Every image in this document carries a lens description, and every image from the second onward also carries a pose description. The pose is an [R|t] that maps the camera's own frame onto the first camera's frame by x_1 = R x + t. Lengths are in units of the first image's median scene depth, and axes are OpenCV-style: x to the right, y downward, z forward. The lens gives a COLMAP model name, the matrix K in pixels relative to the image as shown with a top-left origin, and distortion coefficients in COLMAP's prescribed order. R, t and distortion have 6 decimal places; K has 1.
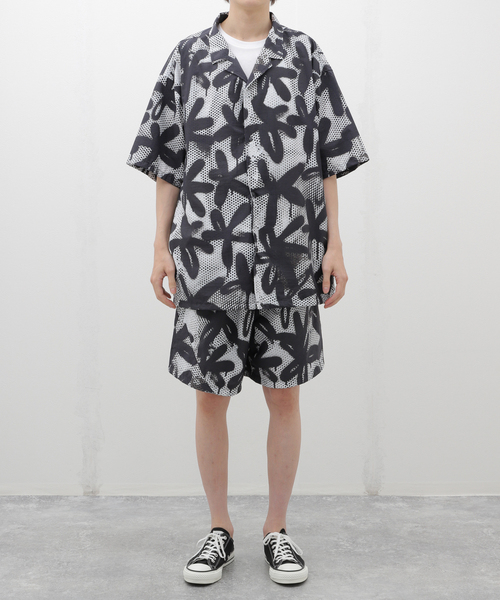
lens RADIAL K [[1339.7, 0, 250.0], [0, 1339.7, 300.0], [0, 0, 1]] dist [0.034132, 0.916061]
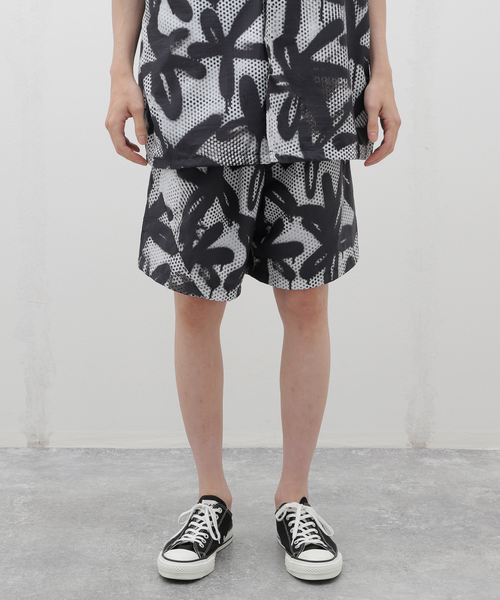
lens RADIAL K [[1421.8, 0, 250.0], [0, 1421.8, 300.0], [0, 0, 1]] dist [0.048842, 0.582780]
pose [[0.999990, 0.003145, 0.003051, -0.005346], [-0.003269, 0.999131, 0.041550, 0.038588], [-0.002918, -0.041560, 0.999132, 0.268071]]
